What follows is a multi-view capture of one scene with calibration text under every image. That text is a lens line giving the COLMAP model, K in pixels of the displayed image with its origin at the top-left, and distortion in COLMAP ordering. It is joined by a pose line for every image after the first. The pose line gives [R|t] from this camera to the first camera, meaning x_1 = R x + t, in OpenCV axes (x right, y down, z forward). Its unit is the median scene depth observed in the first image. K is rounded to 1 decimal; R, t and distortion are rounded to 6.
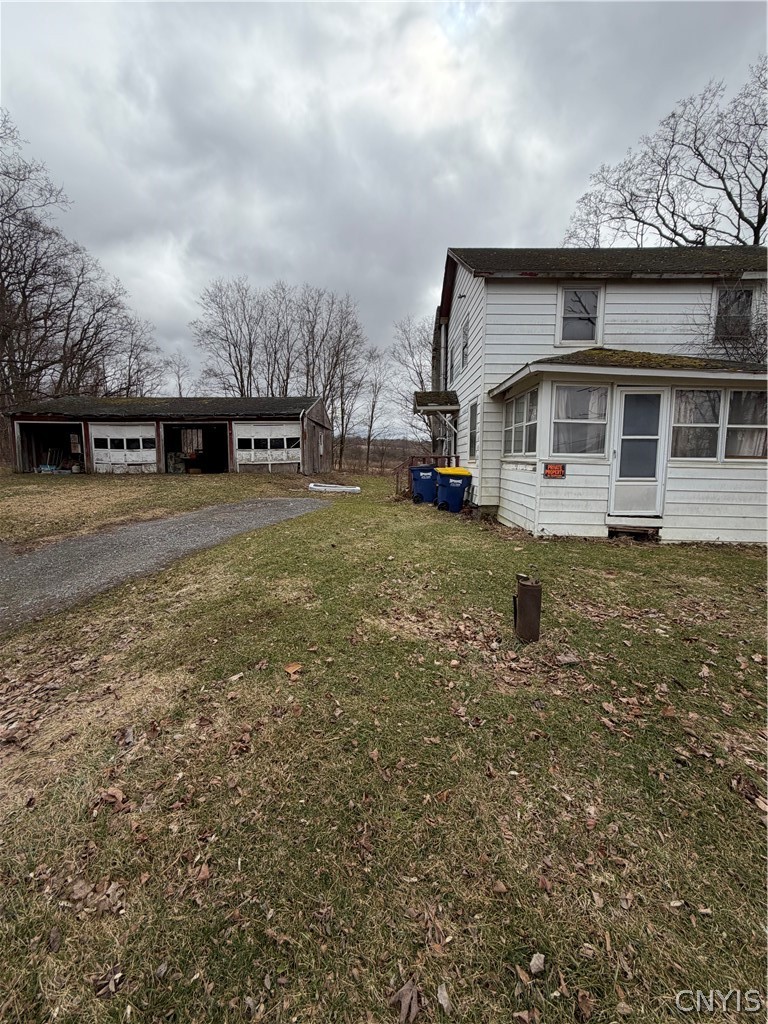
lens RADIAL K [[405.6, 0, 384.0], [0, 405.6, 512.0], [0, 0, 1]] dist [0.000558, 0.000114]
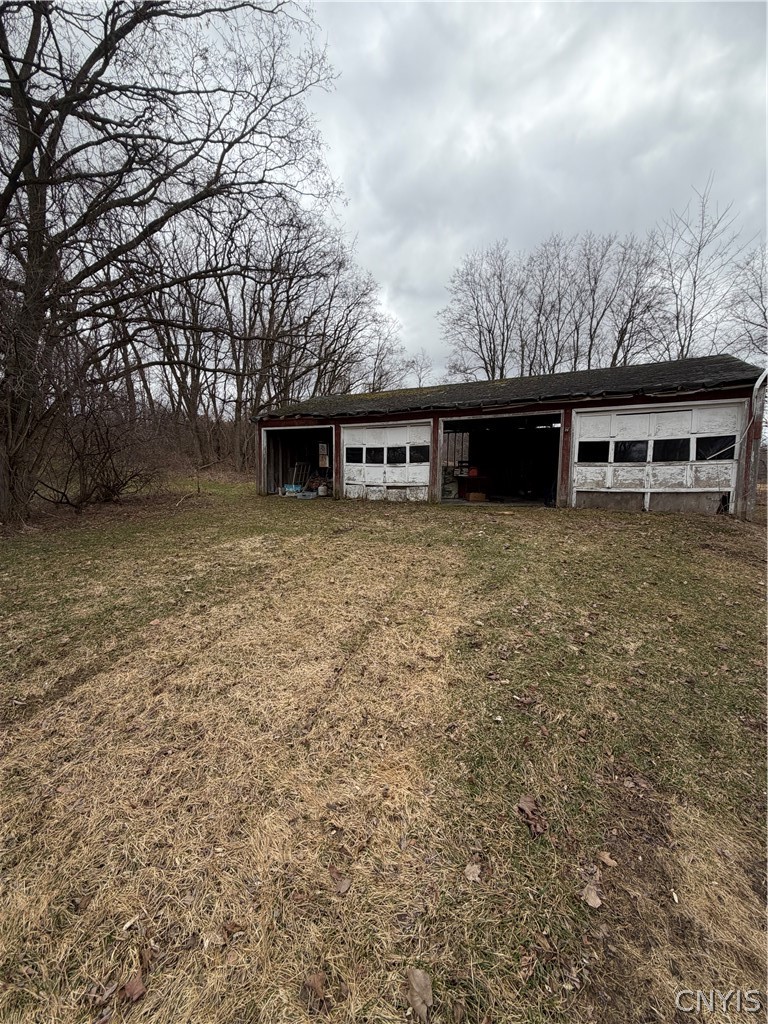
lens RADIAL K [[405.6, 0, 384.0], [0, 405.6, 512.0], [0, 0, 1]] dist [0.000558, 0.000114]
pose [[0.879161, 0.052647, -0.473607, -0.329012], [-0.058076, 0.998307, 0.003166, -0.079552], [0.472972, 0.024722, 0.880730, 0.430092]]
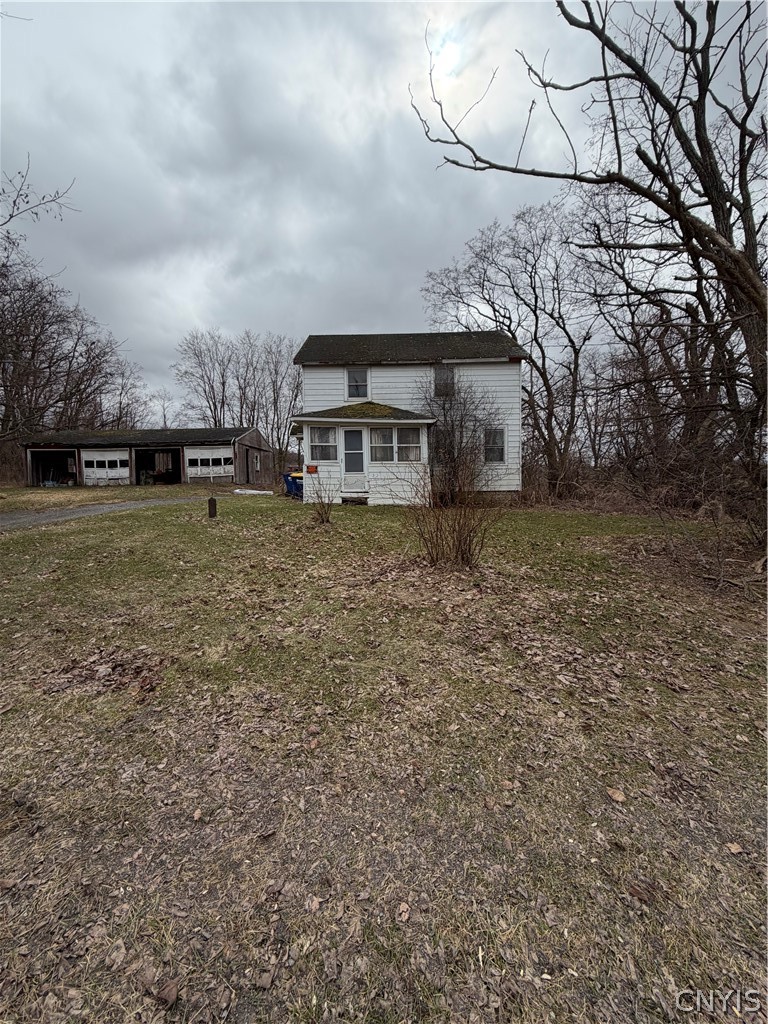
lens RADIAL K [[404.2, 0, 384.0], [0, 404.2, 512.0], [0, 0, 1]] dist [0.001545, 0.000176]
pose [[0.999818, -0.018956, 0.002306, 0.301810], [0.019048, 0.998561, -0.050128, 0.082409], [-0.001352, 0.050163, 0.998740, -0.372897]]
